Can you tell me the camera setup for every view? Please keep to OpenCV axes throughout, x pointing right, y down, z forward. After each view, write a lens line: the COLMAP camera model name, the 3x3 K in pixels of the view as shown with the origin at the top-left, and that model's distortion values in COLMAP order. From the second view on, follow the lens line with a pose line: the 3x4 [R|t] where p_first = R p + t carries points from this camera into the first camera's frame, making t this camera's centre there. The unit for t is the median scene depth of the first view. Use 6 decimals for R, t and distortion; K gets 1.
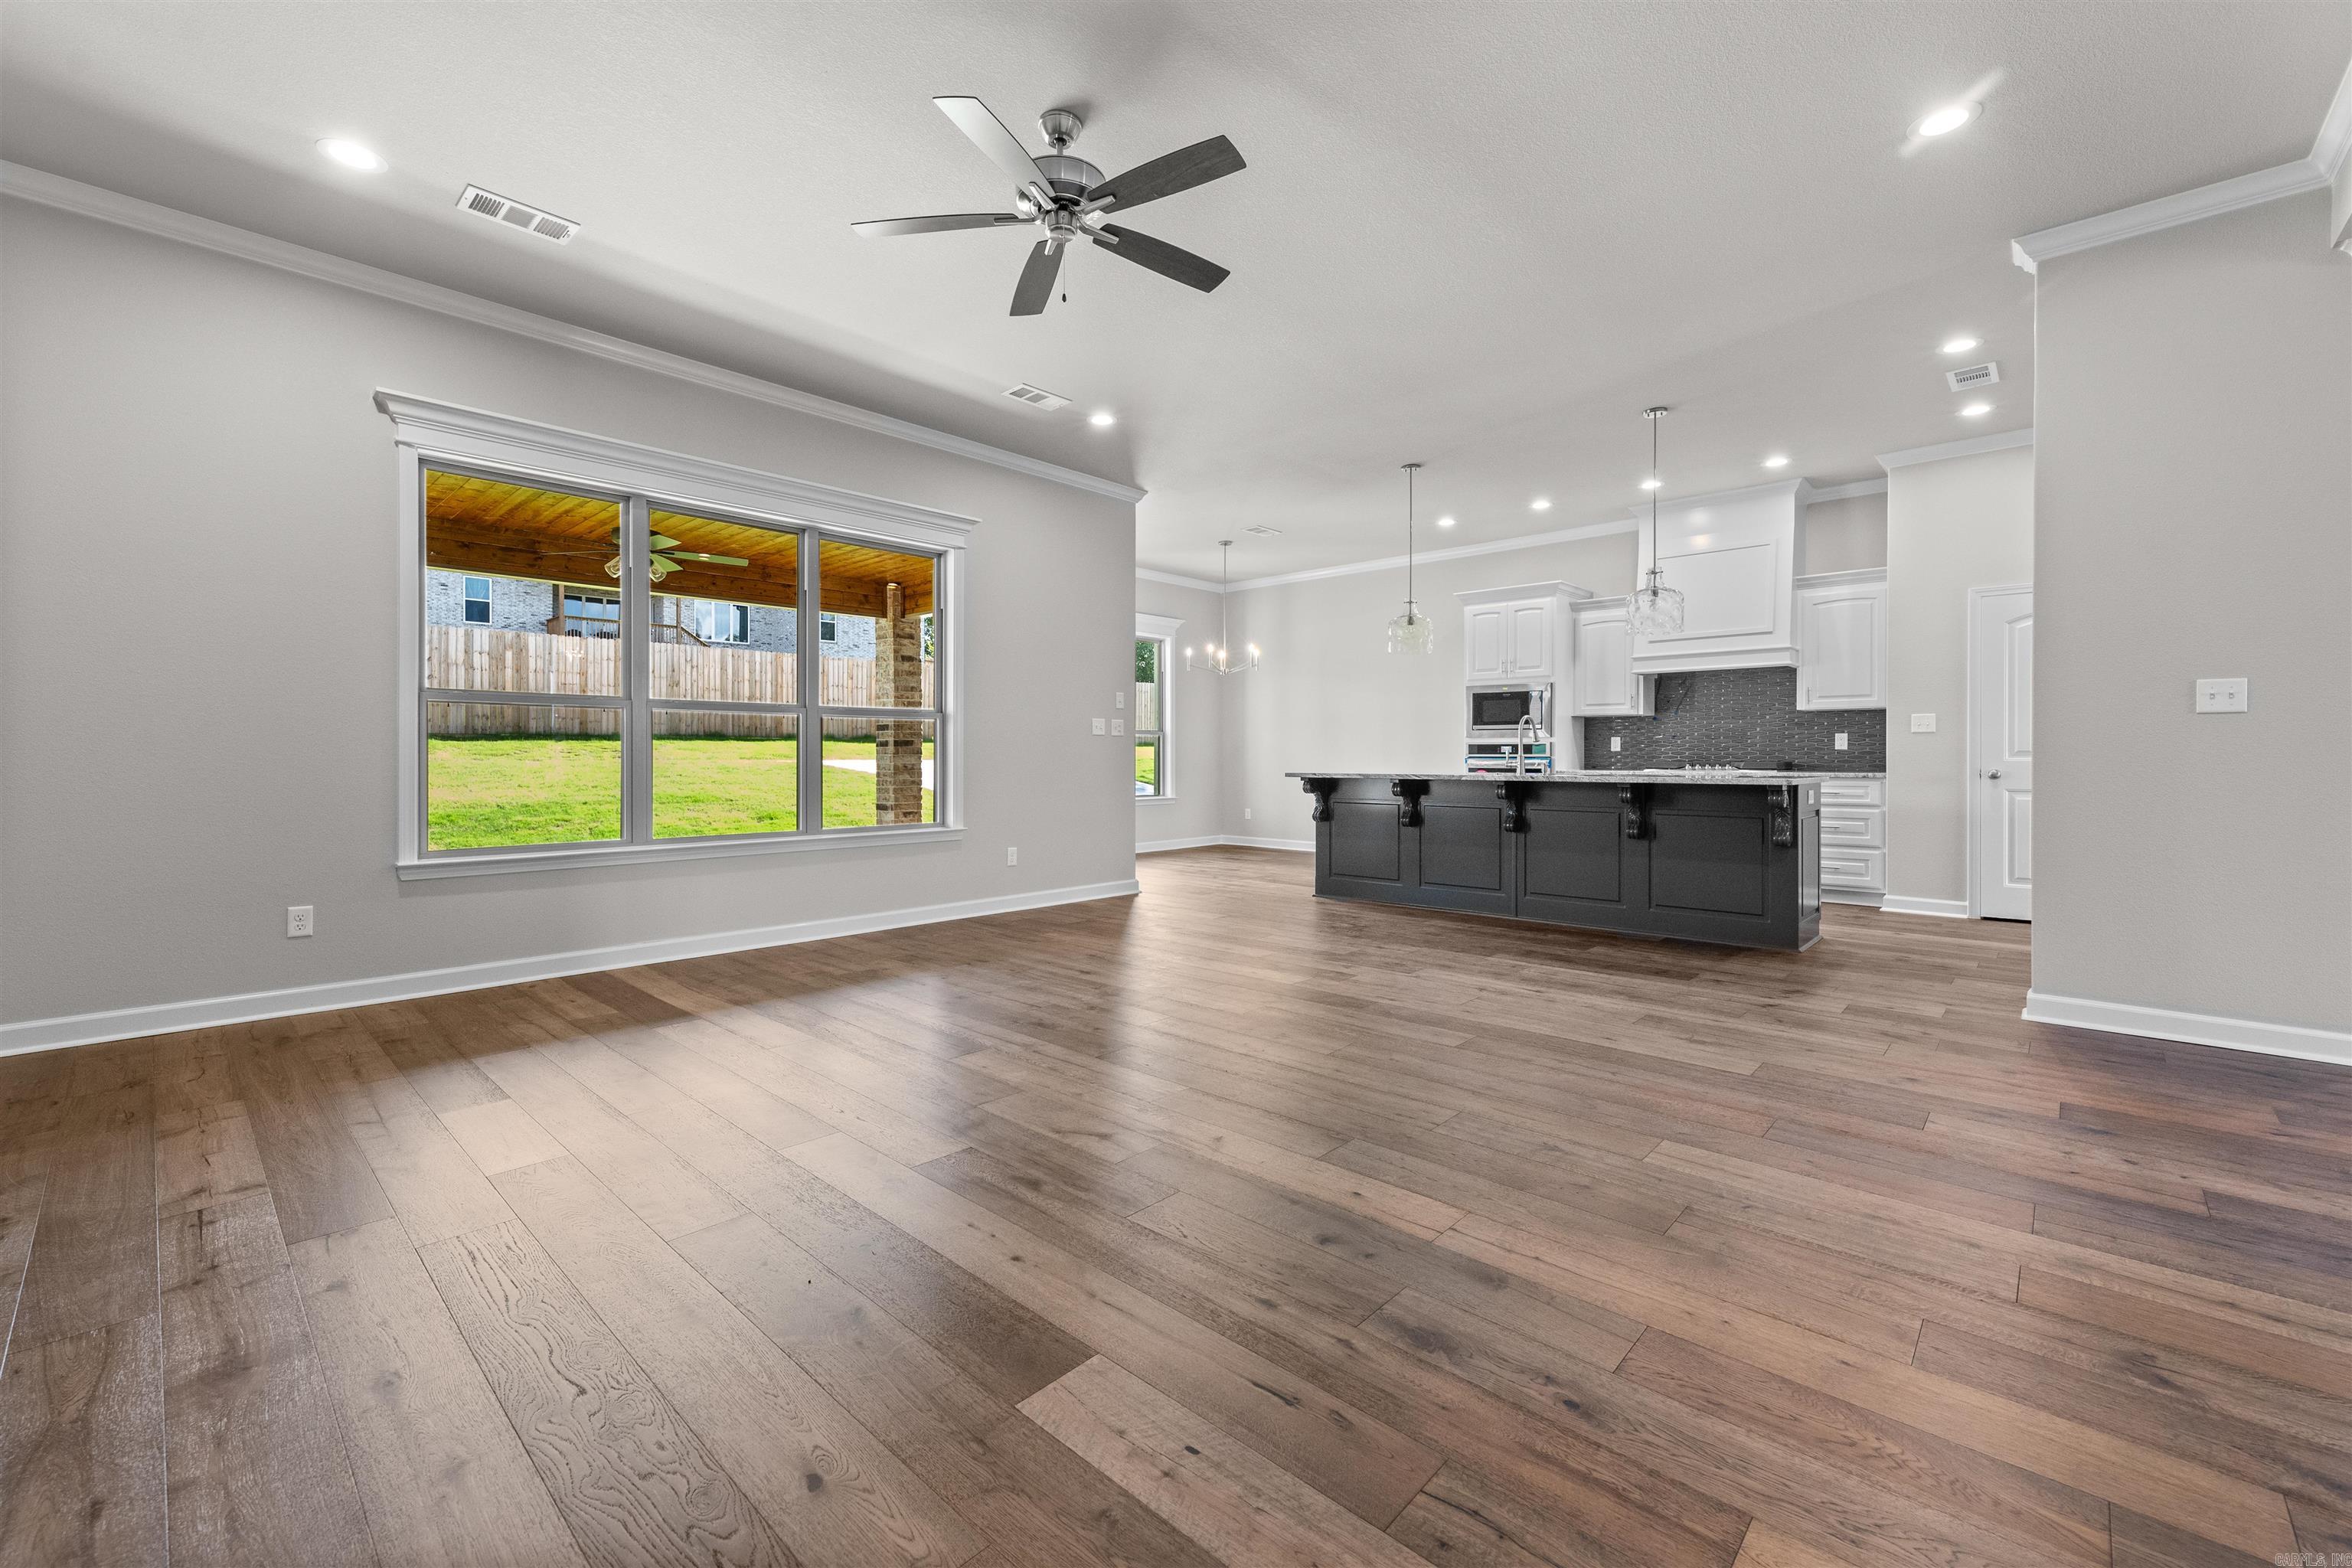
lens RADIAL K [[960.6, 0, 1165.9], [0, 960.6, 753.4], [0, 0, 1]] dist [0.002491, 0.000098]
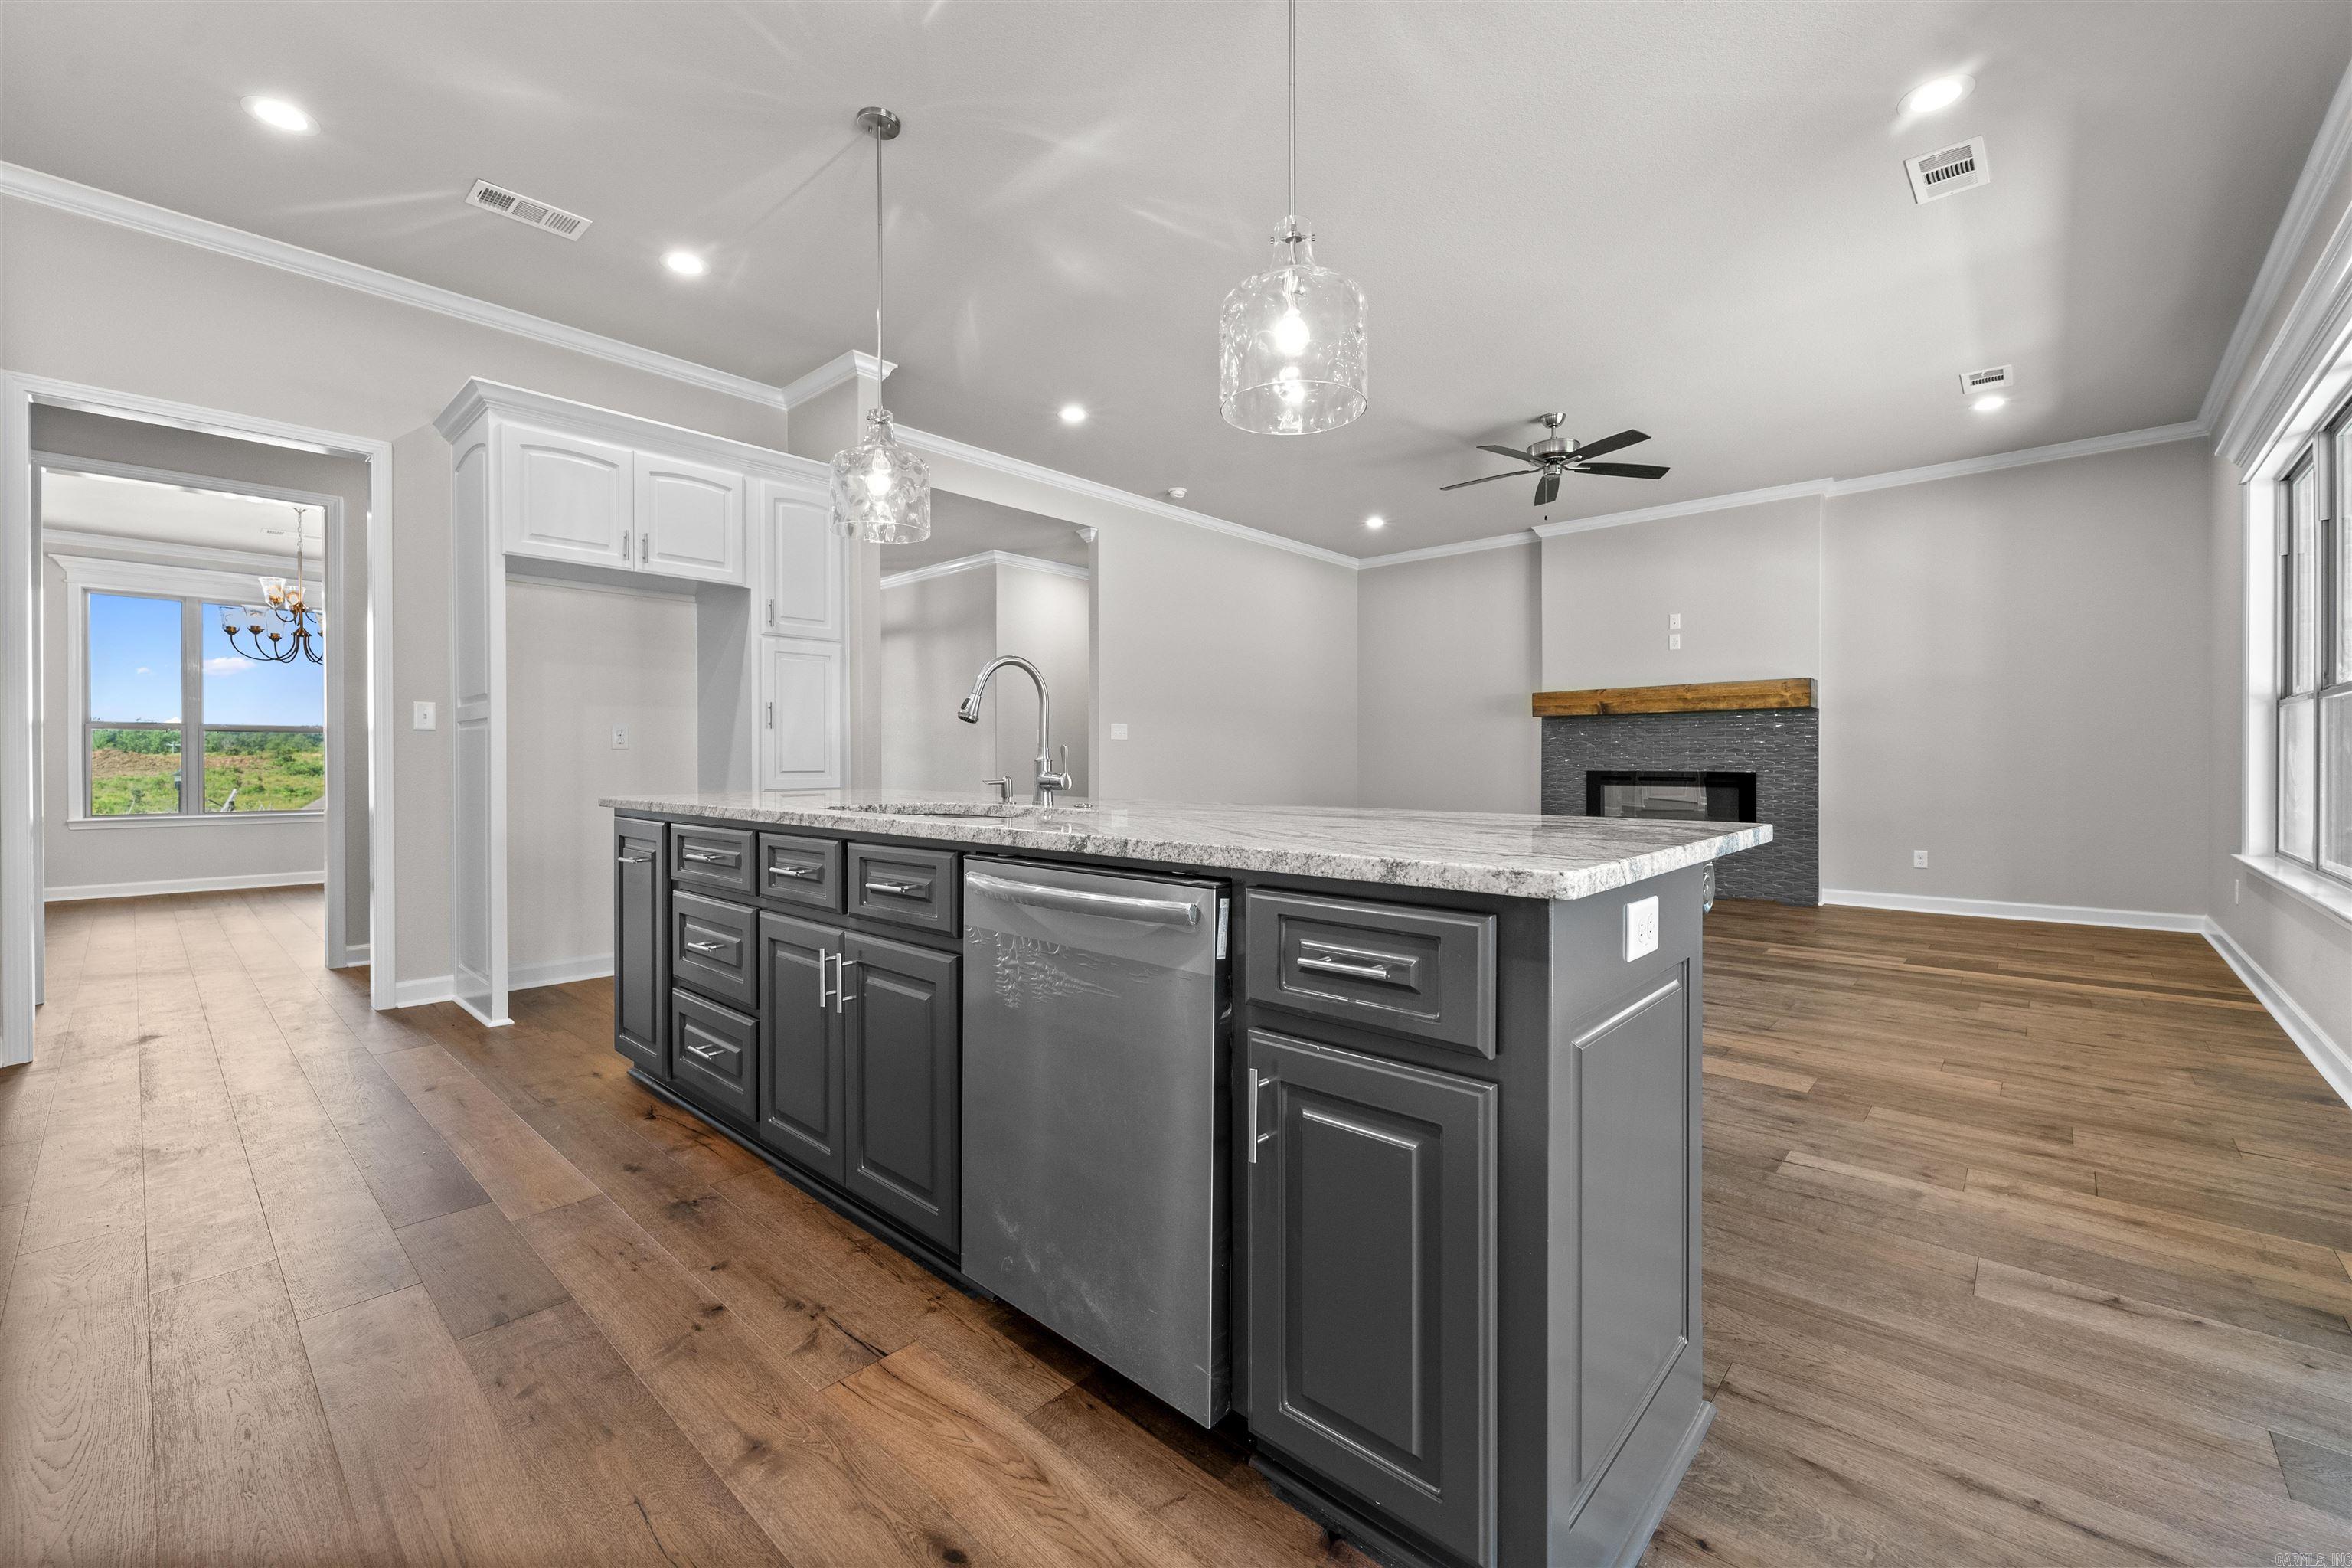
lens RADIAL K [[954.9, 0, 1173.8], [0, 954.9, 767.5], [0, 0, 1]] dist [0.003466, -0.000512]
pose [[-0.999872, 0.001068, -0.015974, 0.278687], [0.001016, 0.999994, 0.003245, 0.004075], [0.015978, 0.003229, -0.999867, 1.222461]]
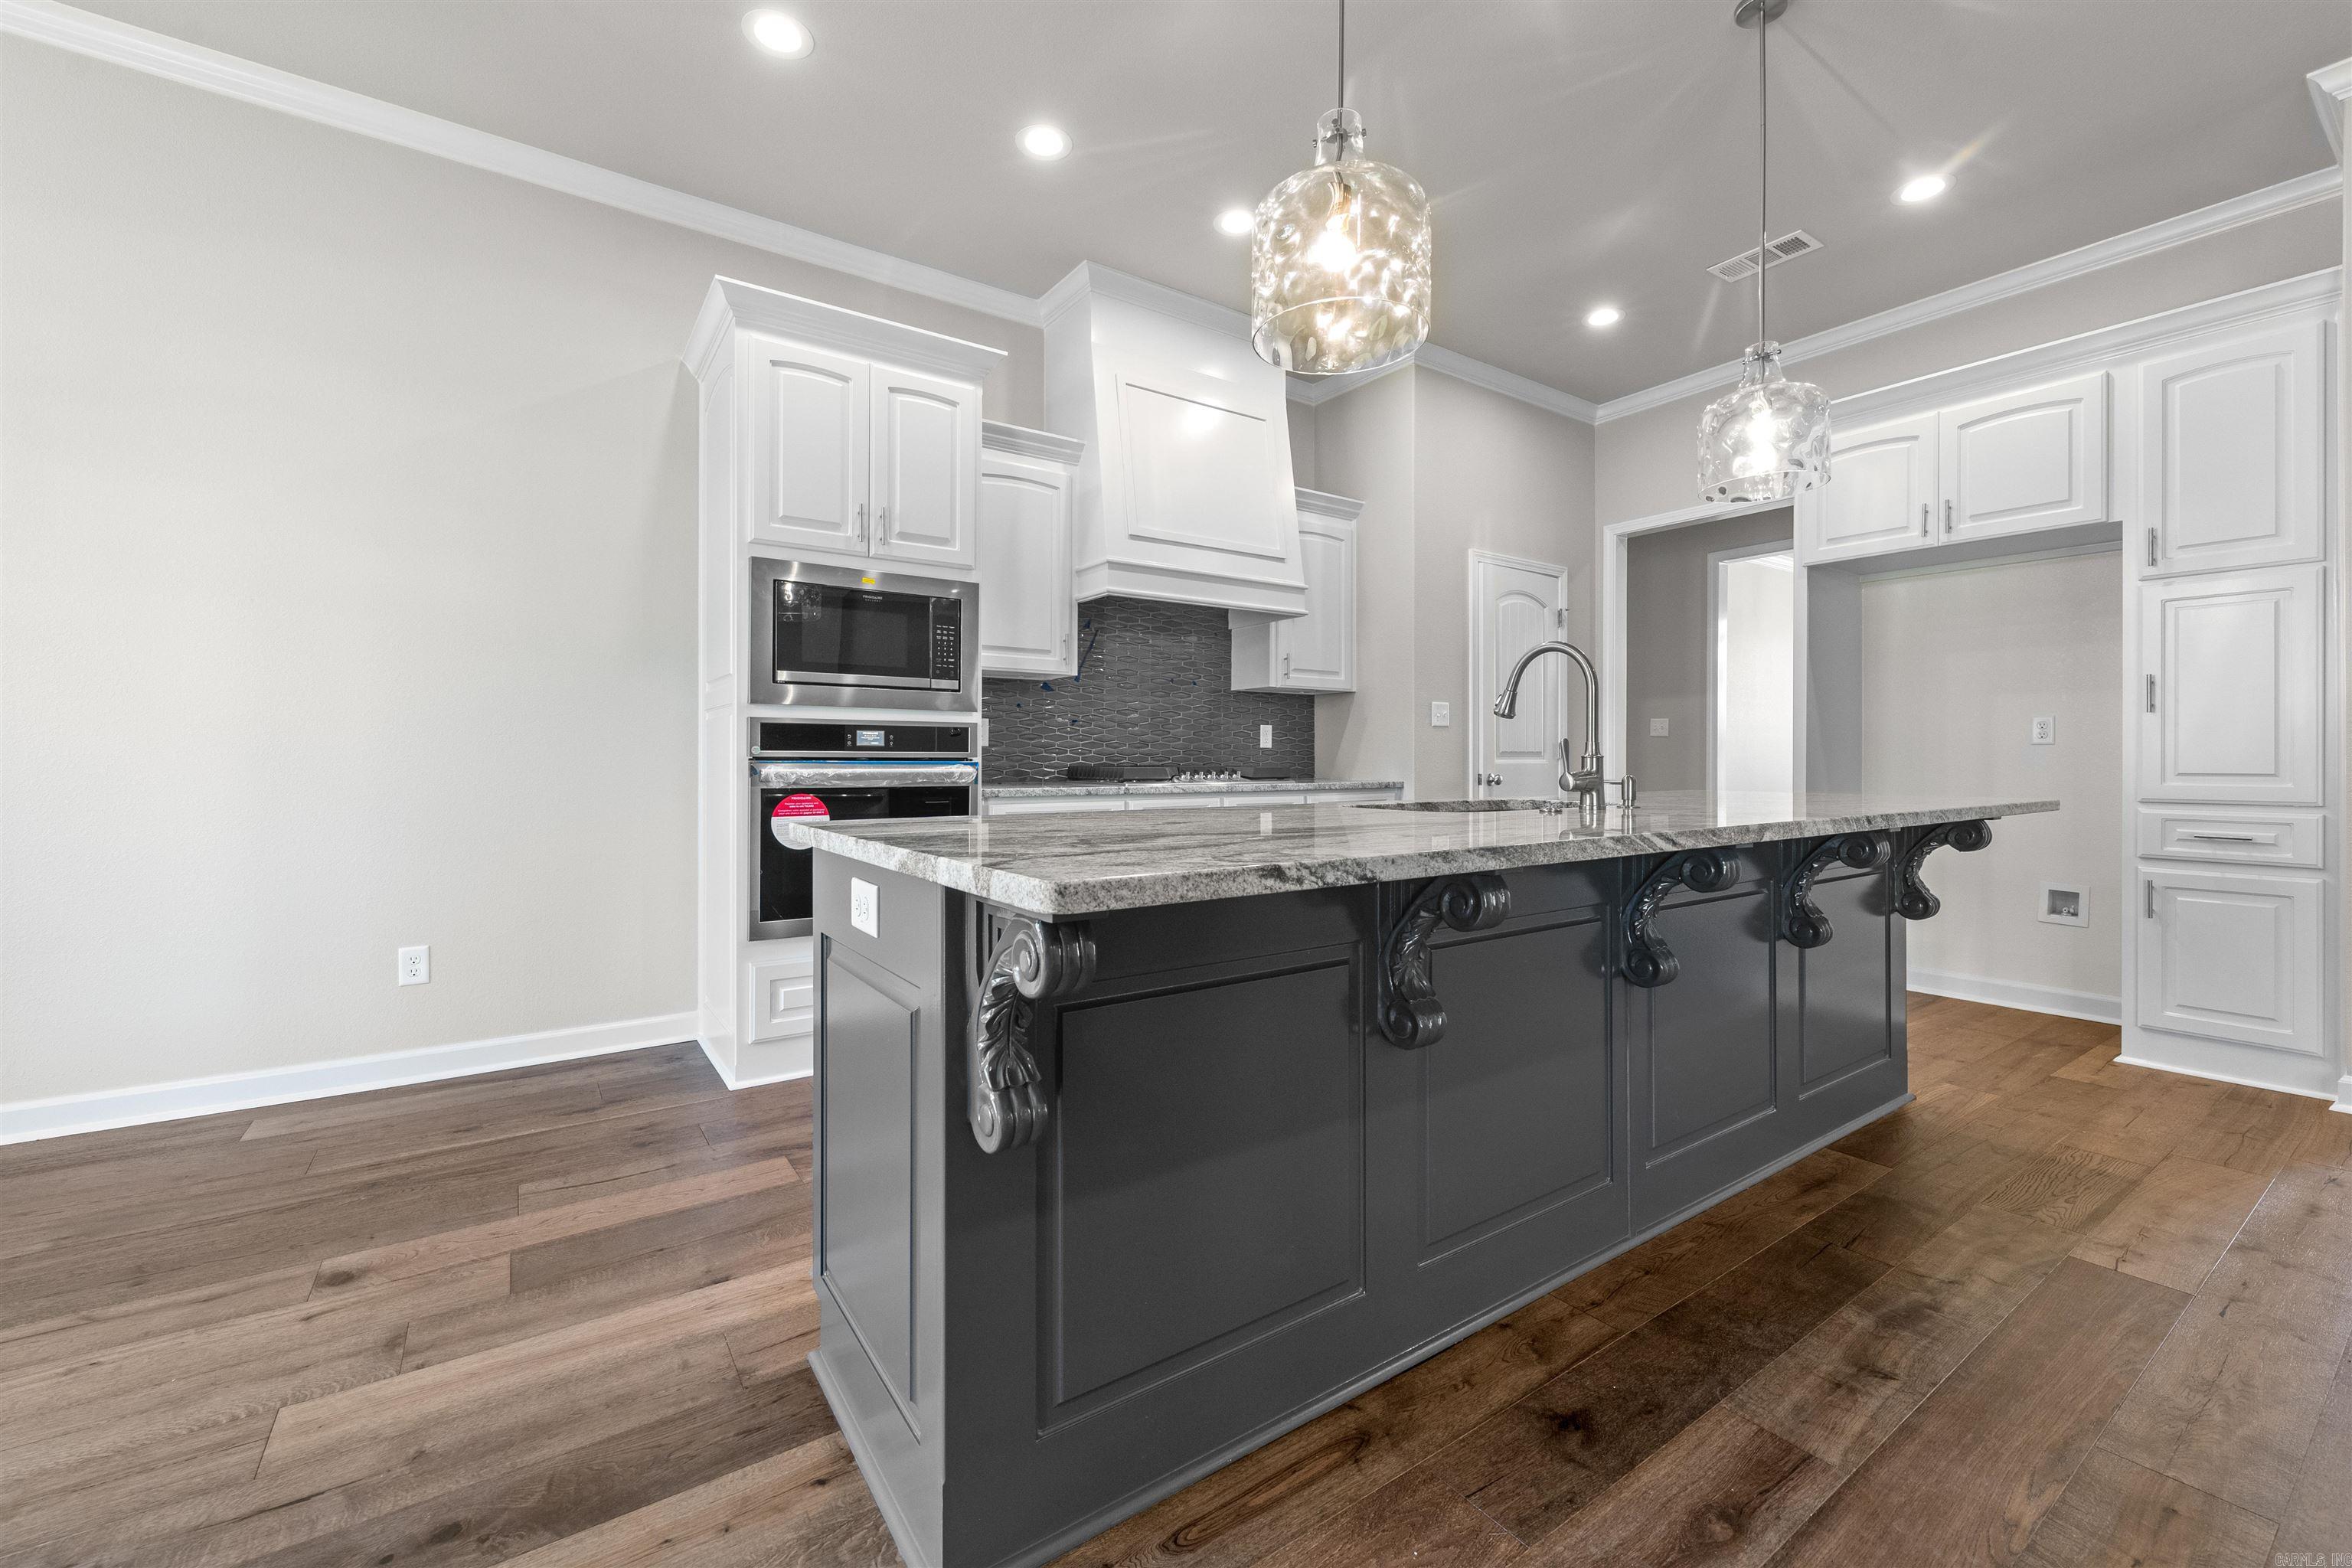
lens RADIAL K [[958.5, 0, 1171.8], [0, 958.5, 759.1], [0, 0, 1]] dist [0.001048, -0.000100]
pose [[0.208221, -0.000396, 0.978082, 0.001185], [-0.004637, 0.999988, 0.001392, 0.003583], [-0.978071, -0.004826, 0.208217, 0.935311]]
